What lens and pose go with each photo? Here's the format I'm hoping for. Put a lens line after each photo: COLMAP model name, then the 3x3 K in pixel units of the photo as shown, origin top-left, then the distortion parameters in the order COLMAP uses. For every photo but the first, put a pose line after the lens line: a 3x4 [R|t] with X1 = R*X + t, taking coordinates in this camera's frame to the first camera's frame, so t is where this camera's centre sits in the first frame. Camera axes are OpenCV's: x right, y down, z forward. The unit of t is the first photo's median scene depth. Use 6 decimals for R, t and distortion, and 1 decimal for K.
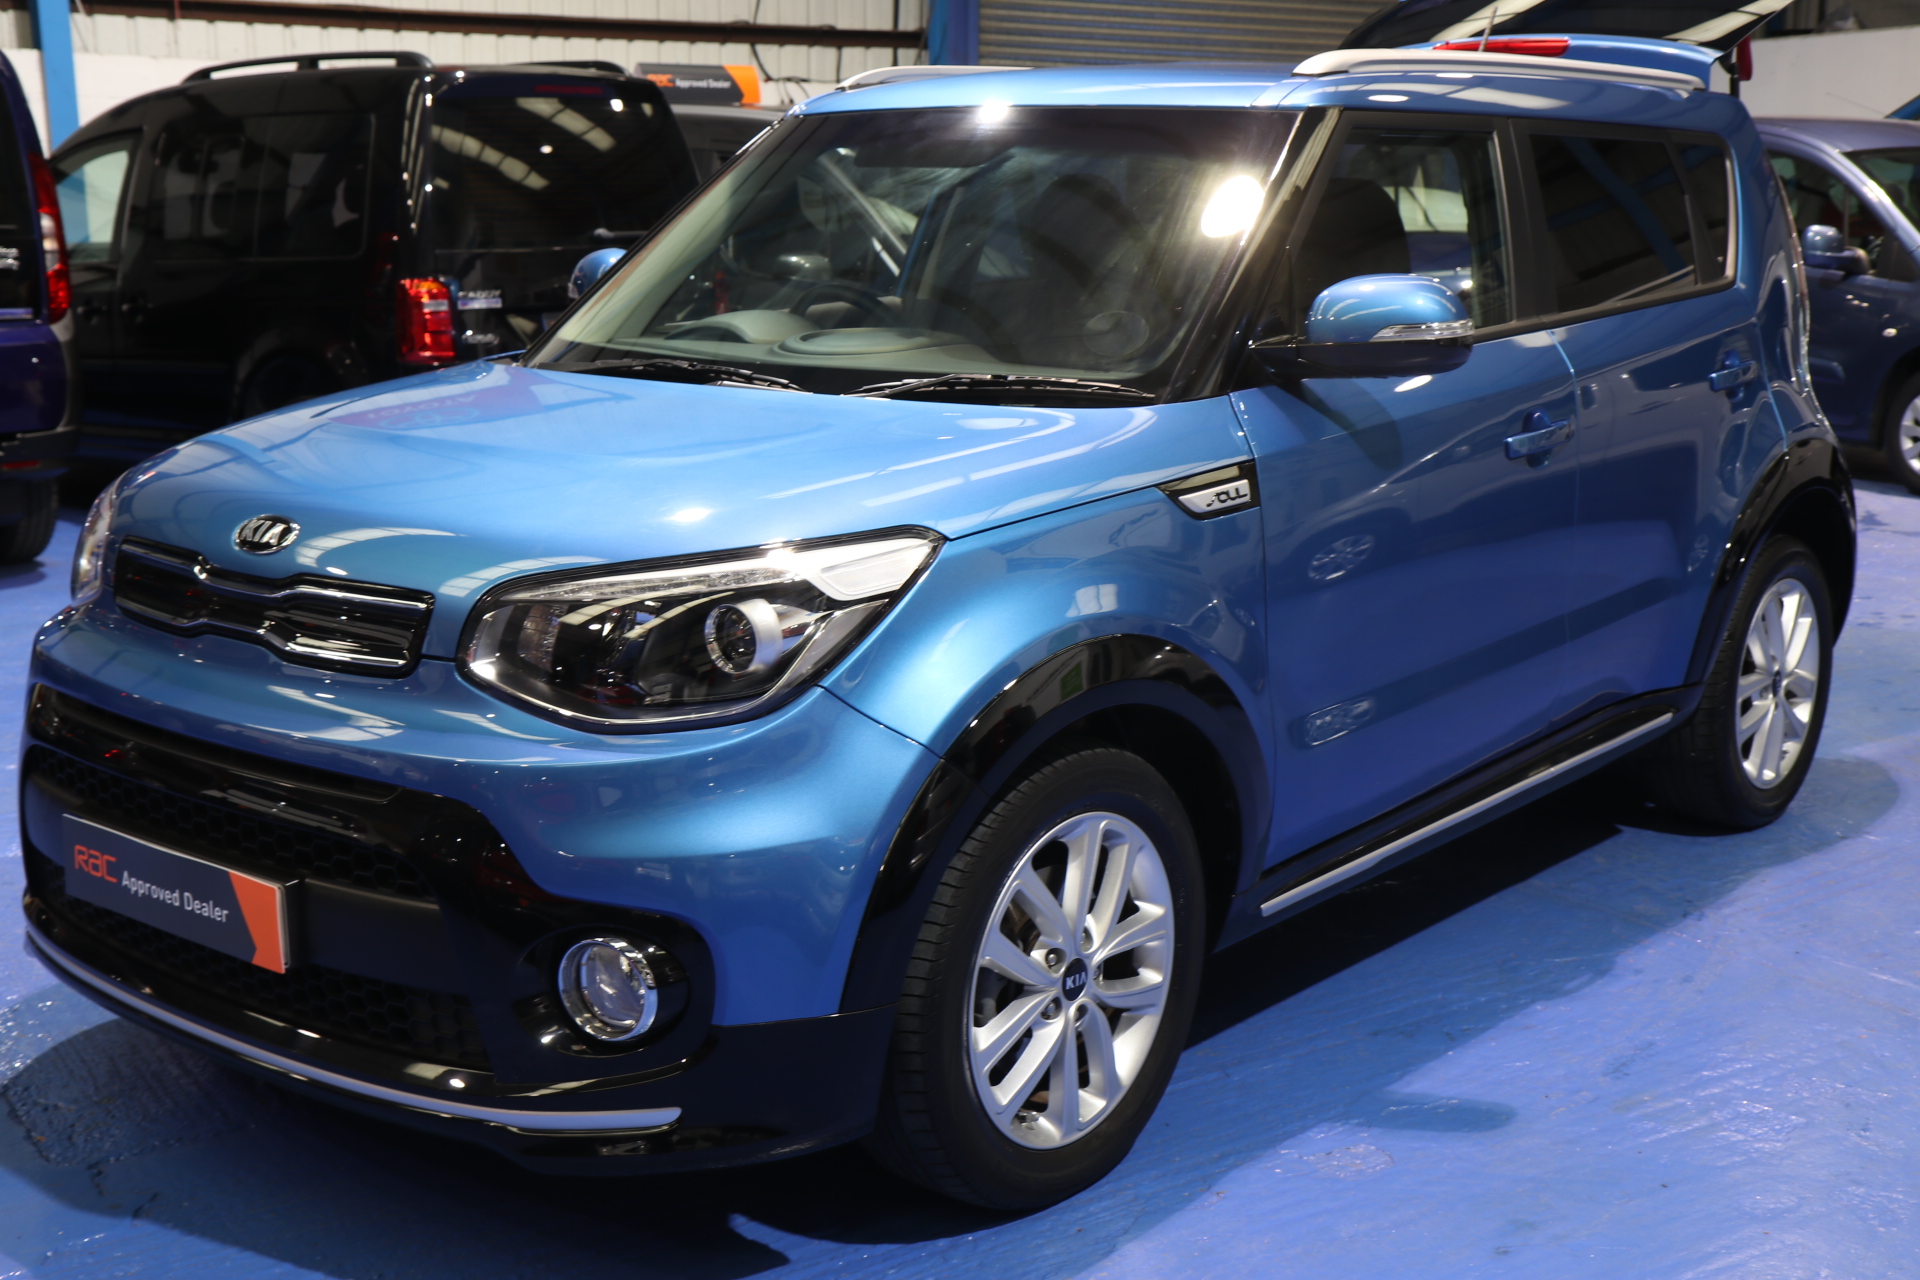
lens RADIAL K [[2141.5, 0, 811.2], [0, 2141.5, 648.5], [0, 0, 1]] dist [0.082035, 0.000000]
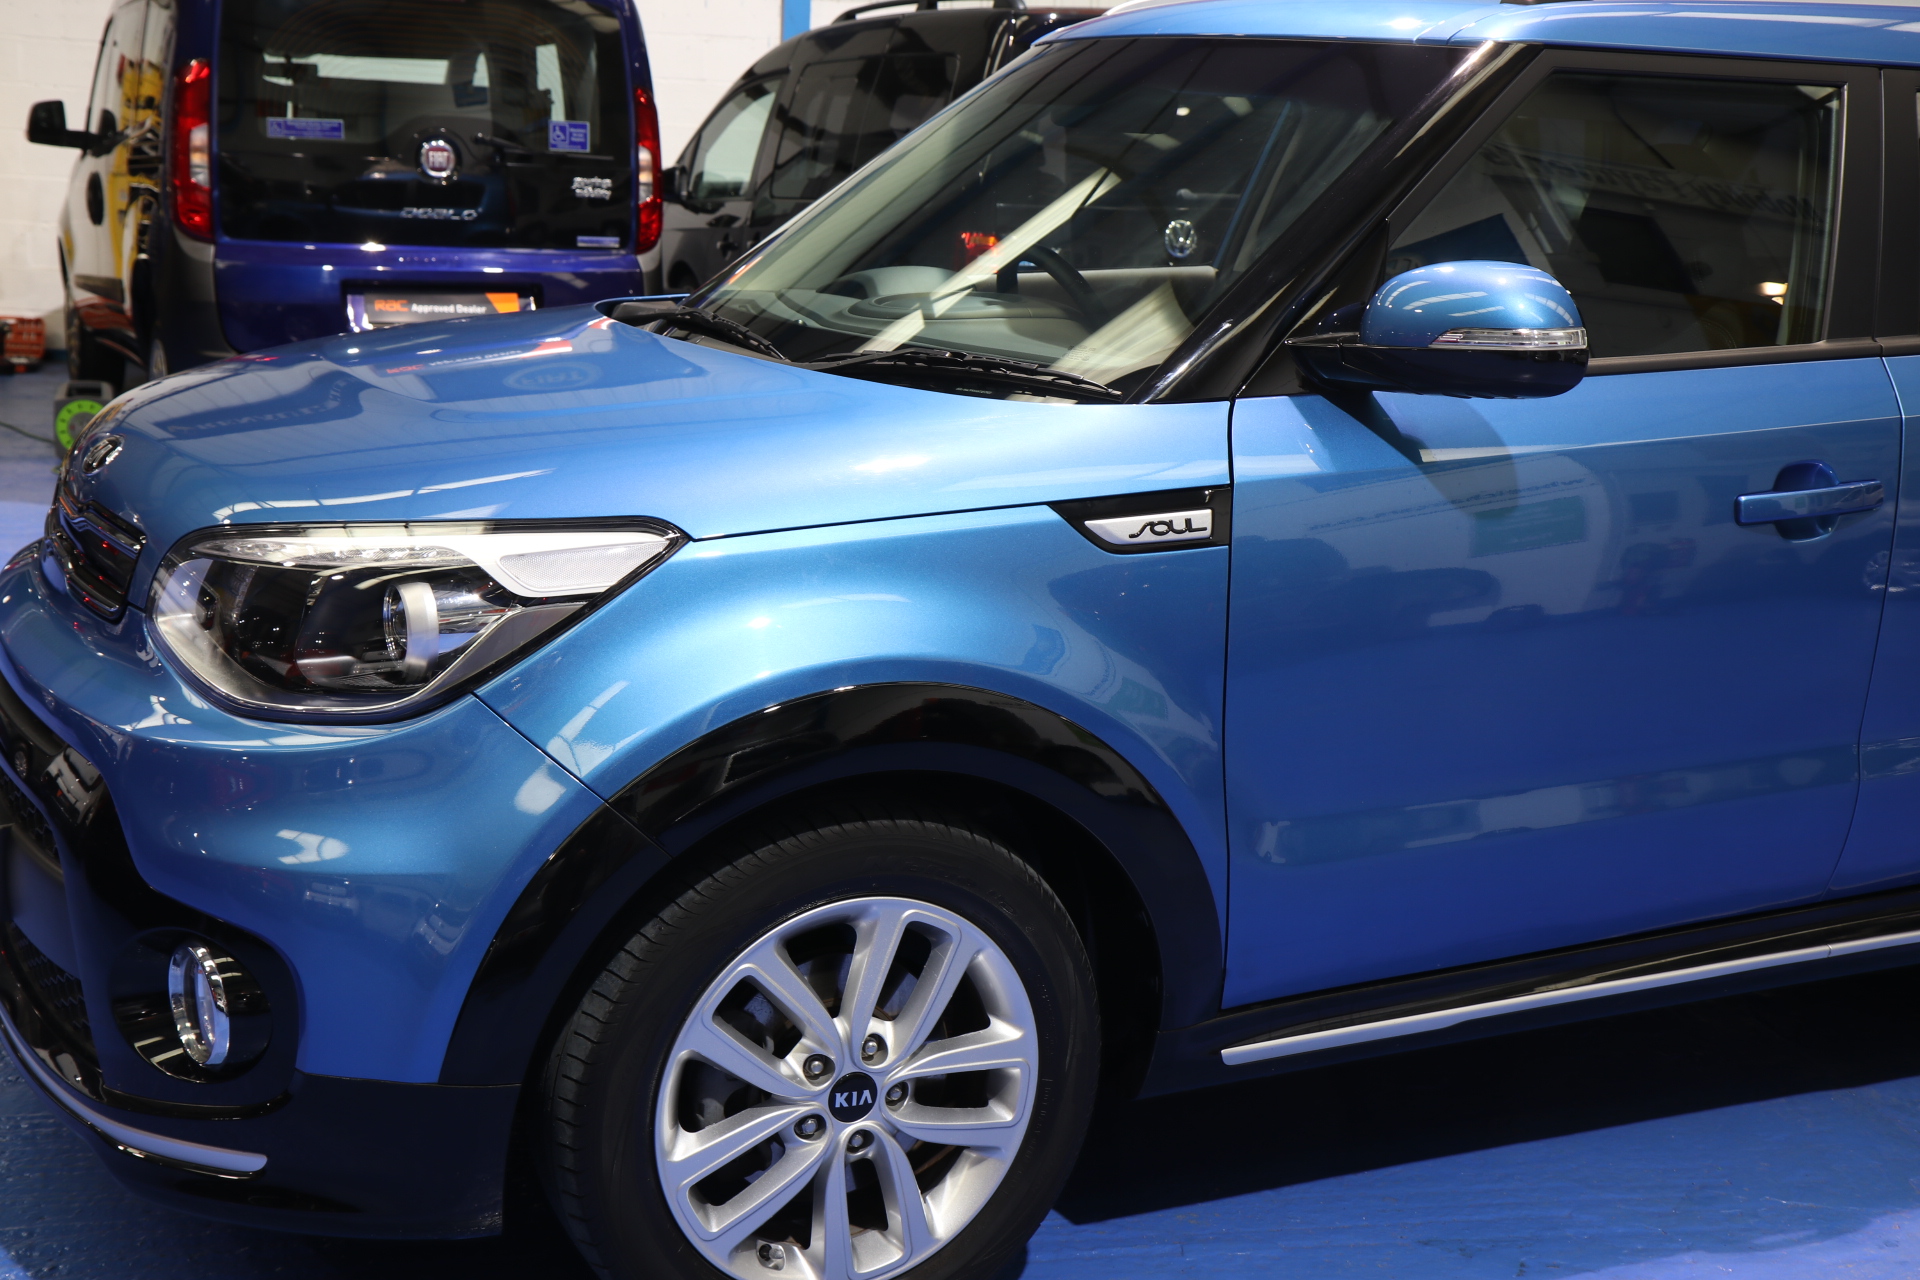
lens RADIAL K [[2141.5, 0, 959.4], [0, 2141.5, 633.4], [0, 0, 1]] dist [0.082035, 0.000000]
pose [[0.919799, 0.124666, -0.372060, 0.436384], [-0.121758, 0.992063, 0.031403, -0.049768], [0.373022, 0.016417, 0.927677, 0.256546]]
